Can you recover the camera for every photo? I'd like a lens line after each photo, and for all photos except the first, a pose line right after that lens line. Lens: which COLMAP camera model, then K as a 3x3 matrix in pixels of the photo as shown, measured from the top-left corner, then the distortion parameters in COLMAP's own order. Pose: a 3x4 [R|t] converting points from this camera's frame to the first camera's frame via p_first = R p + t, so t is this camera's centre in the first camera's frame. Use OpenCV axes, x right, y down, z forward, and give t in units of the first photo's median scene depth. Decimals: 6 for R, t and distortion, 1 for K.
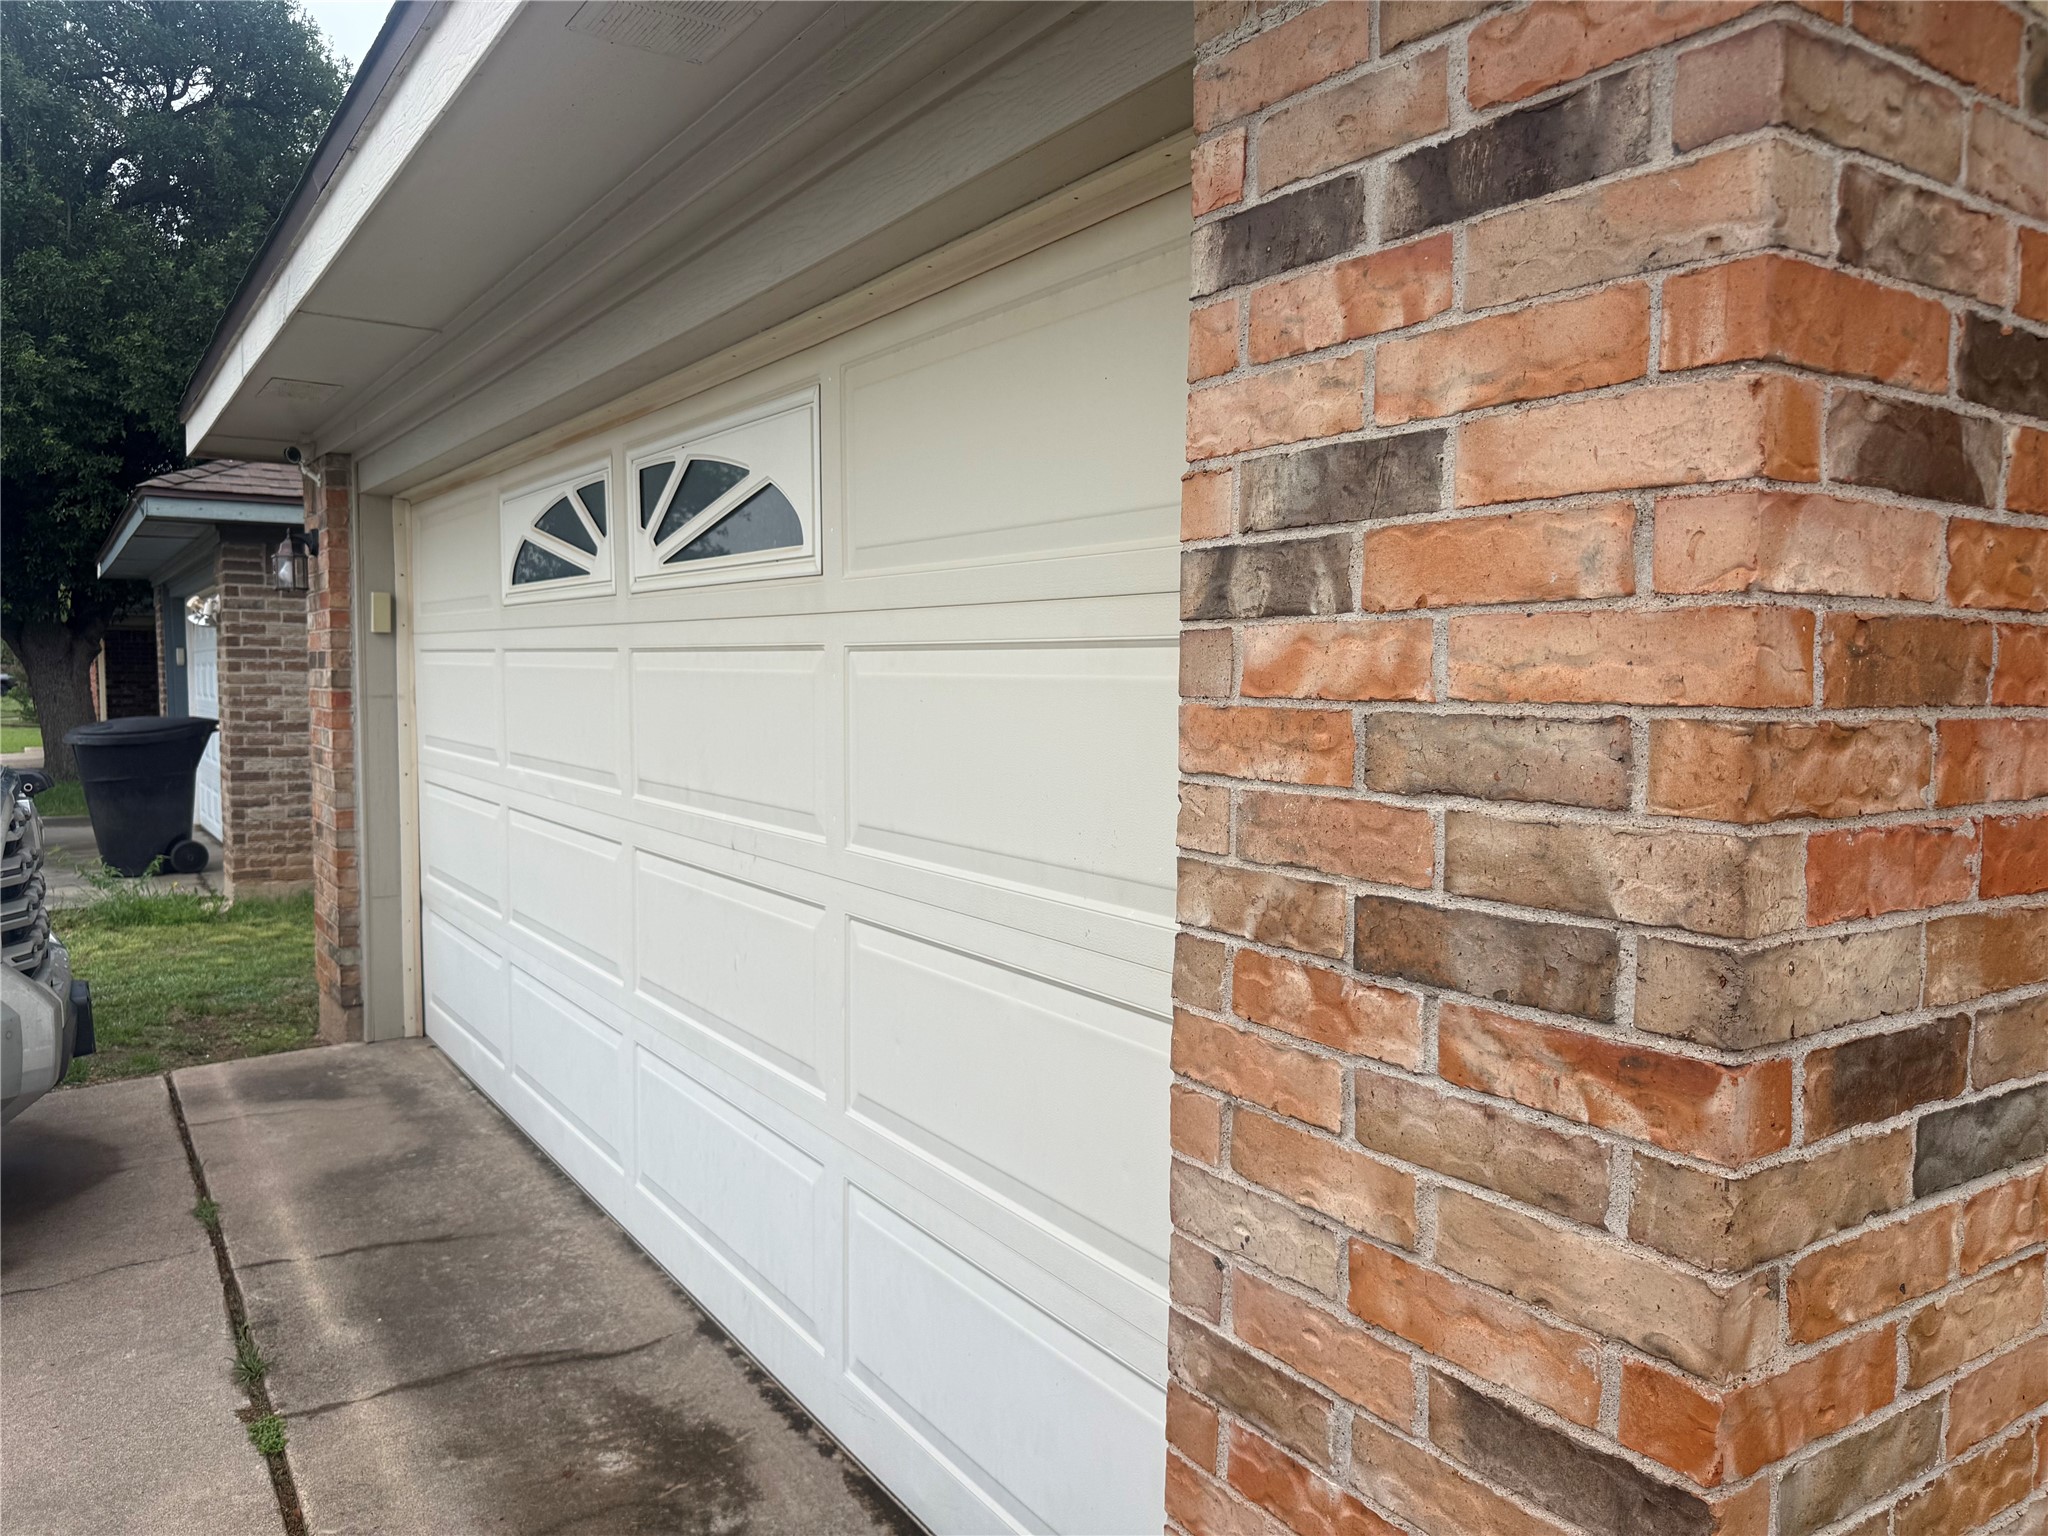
lens RADIAL K [[1441.6, 0, 1024.0], [0, 1441.6, 768.0], [0, 0, 1]] dist [0.147089, -0.242508]
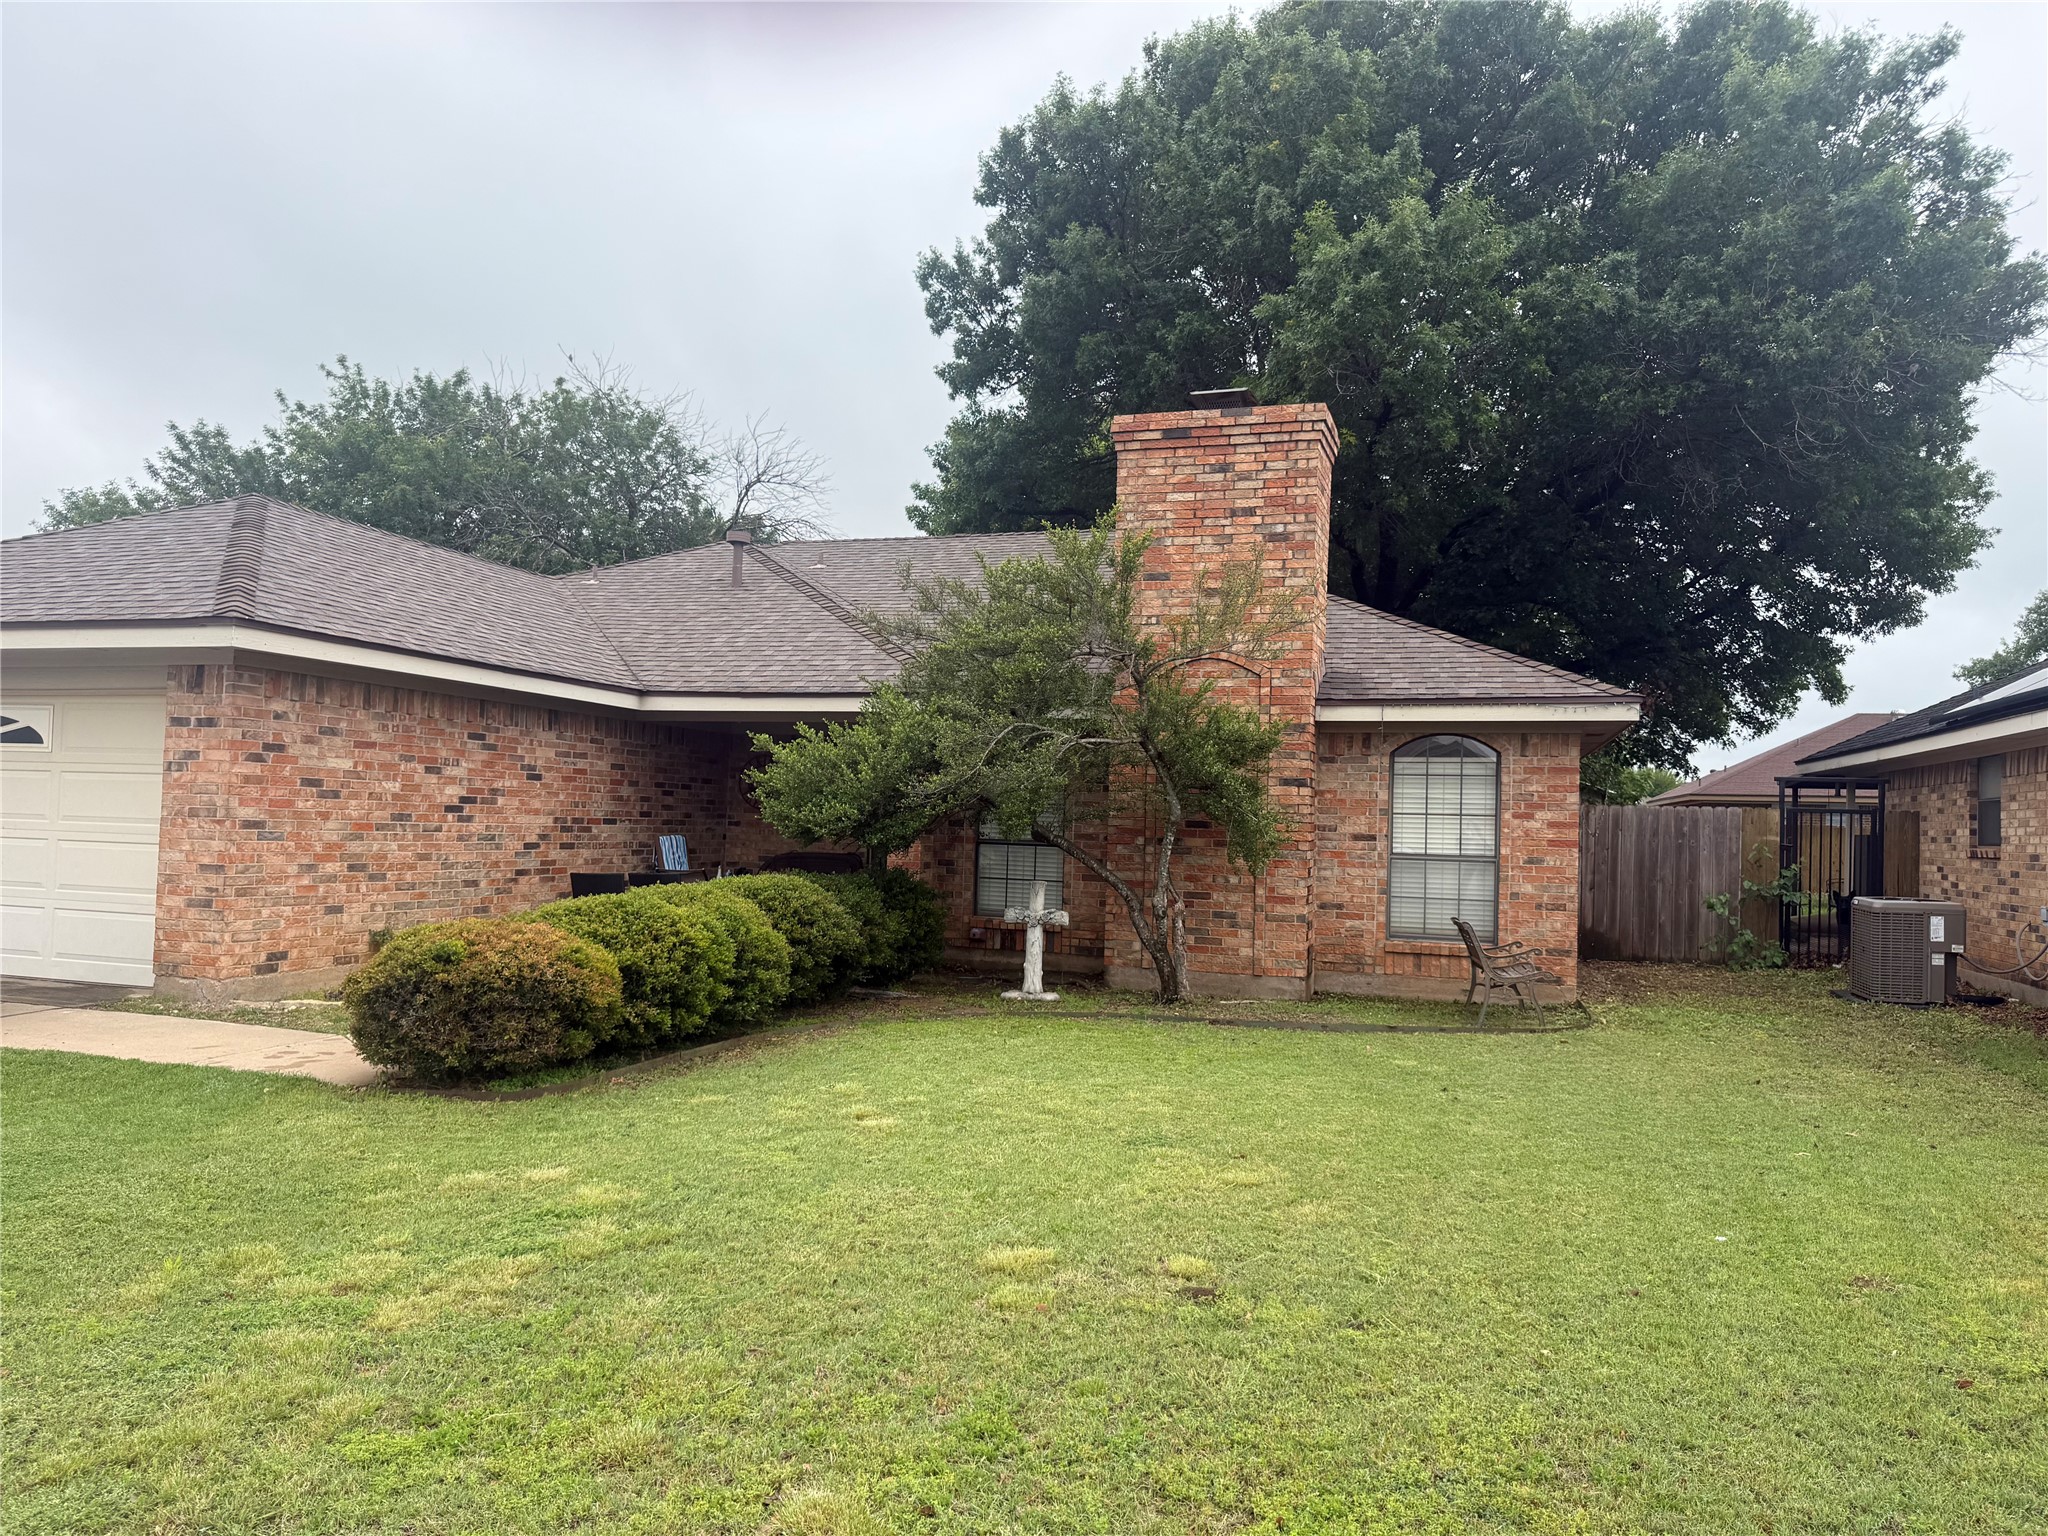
lens RADIAL K [[1441.6, 0, 1024.0], [0, 1441.6, 768.0], [0, 0, 1]] dist [0.147089, -0.242508]
pose [[0.778174, 0.034659, 0.627092, -1.394335], [0.022110, 0.996345, -0.082503, 0.700335], [-0.627659, 0.078067, 0.774564, -8.888460]]
